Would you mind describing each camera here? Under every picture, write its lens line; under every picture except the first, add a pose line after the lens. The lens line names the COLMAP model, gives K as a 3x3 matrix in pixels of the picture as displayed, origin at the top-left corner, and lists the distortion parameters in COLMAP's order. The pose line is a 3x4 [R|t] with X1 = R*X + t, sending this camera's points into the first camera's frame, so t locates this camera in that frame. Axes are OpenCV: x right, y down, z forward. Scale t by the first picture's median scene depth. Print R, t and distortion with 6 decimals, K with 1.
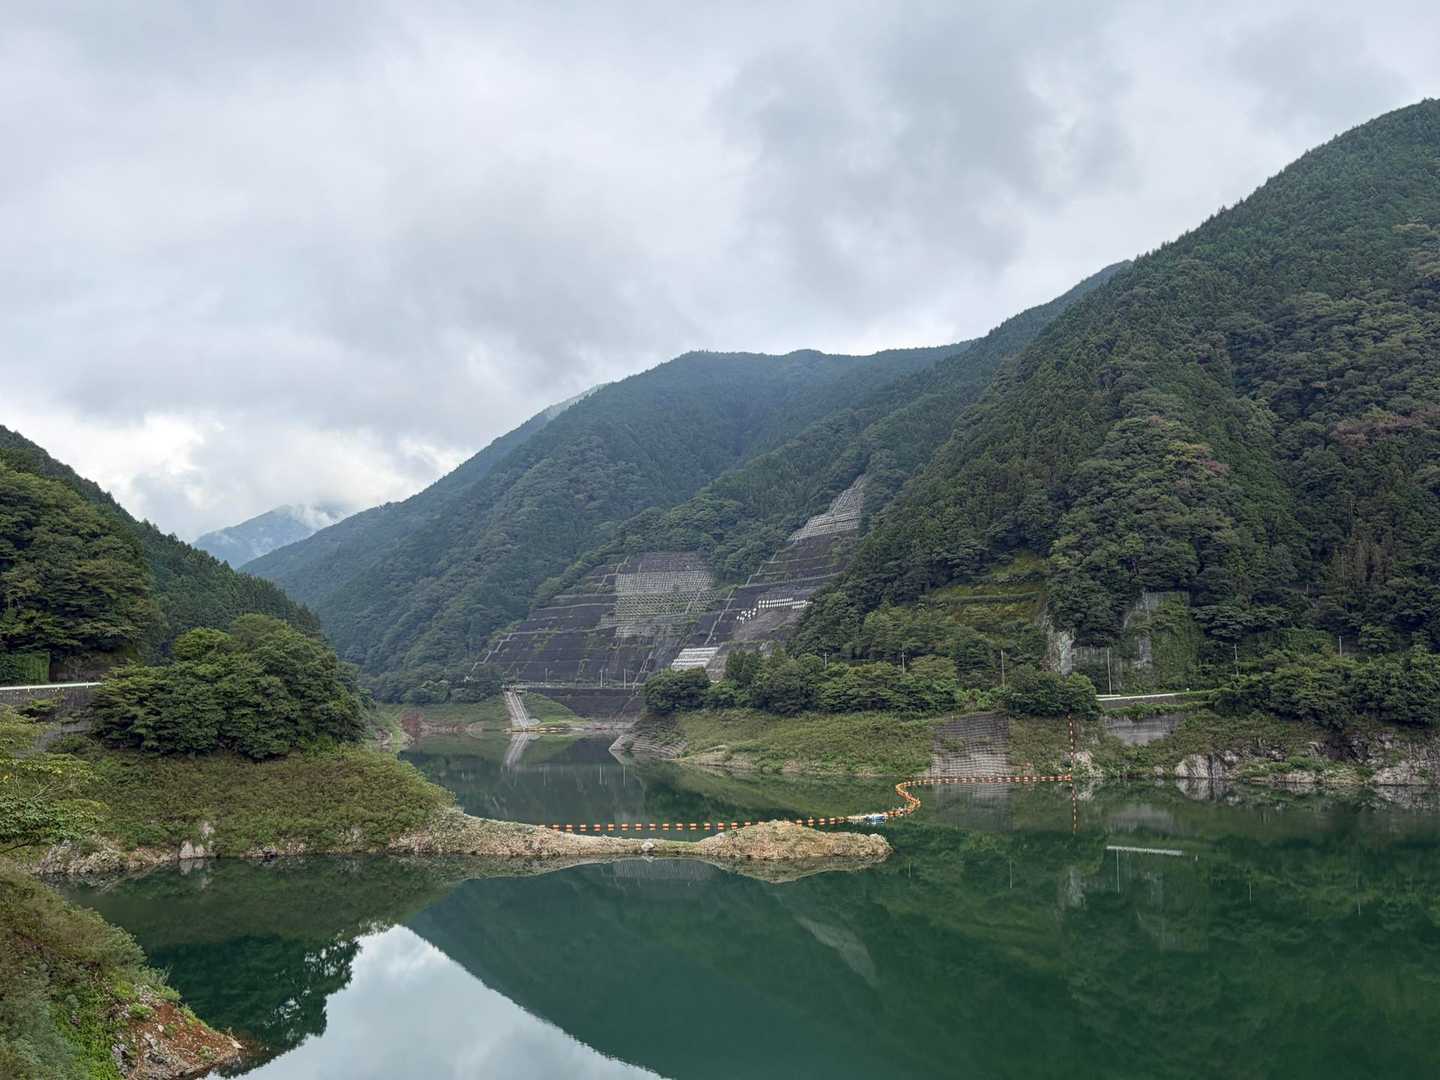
lens RADIAL K [[1201.9, 0, 720.0], [0, 1201.9, 540.0], [0, 0, 1]] dist [0.067412, -0.000855]
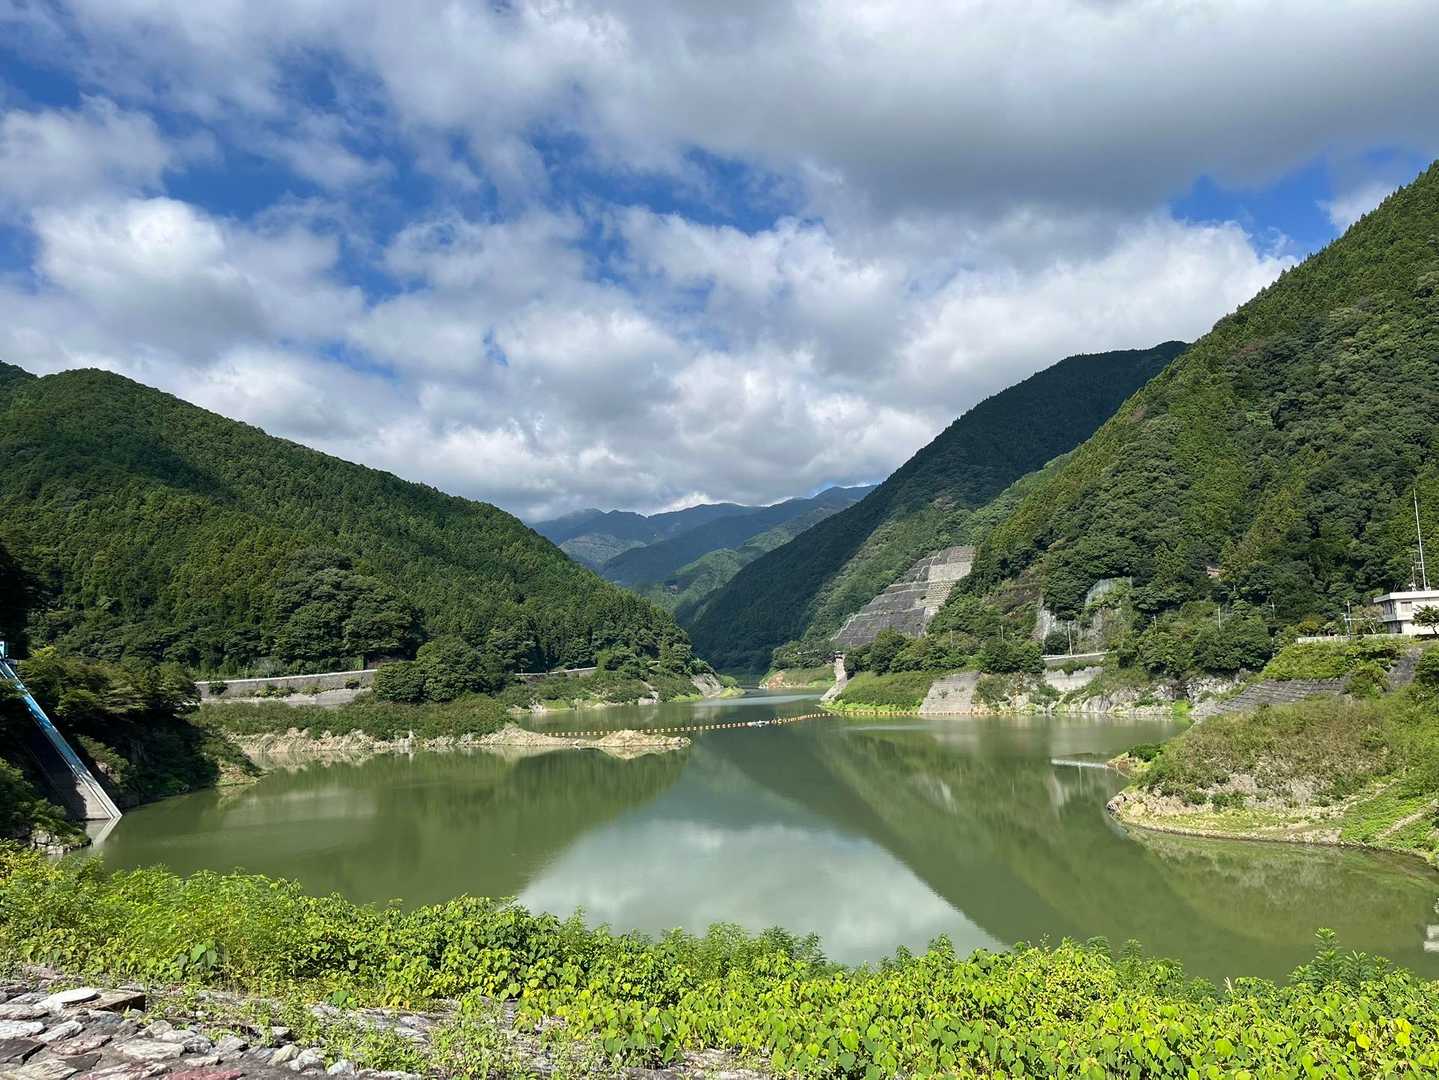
lens RADIAL K [[1065.8, 0, 719.5], [0, 1065.8, 540.0], [0, 0, 1]] dist [0.069941, -0.116742]
pose [[0.897949, -0.076991, -0.433314, 0.489927], [0.083923, 0.996467, -0.003141, -0.032278], [0.432025, -0.033544, 0.901238, -0.263198]]
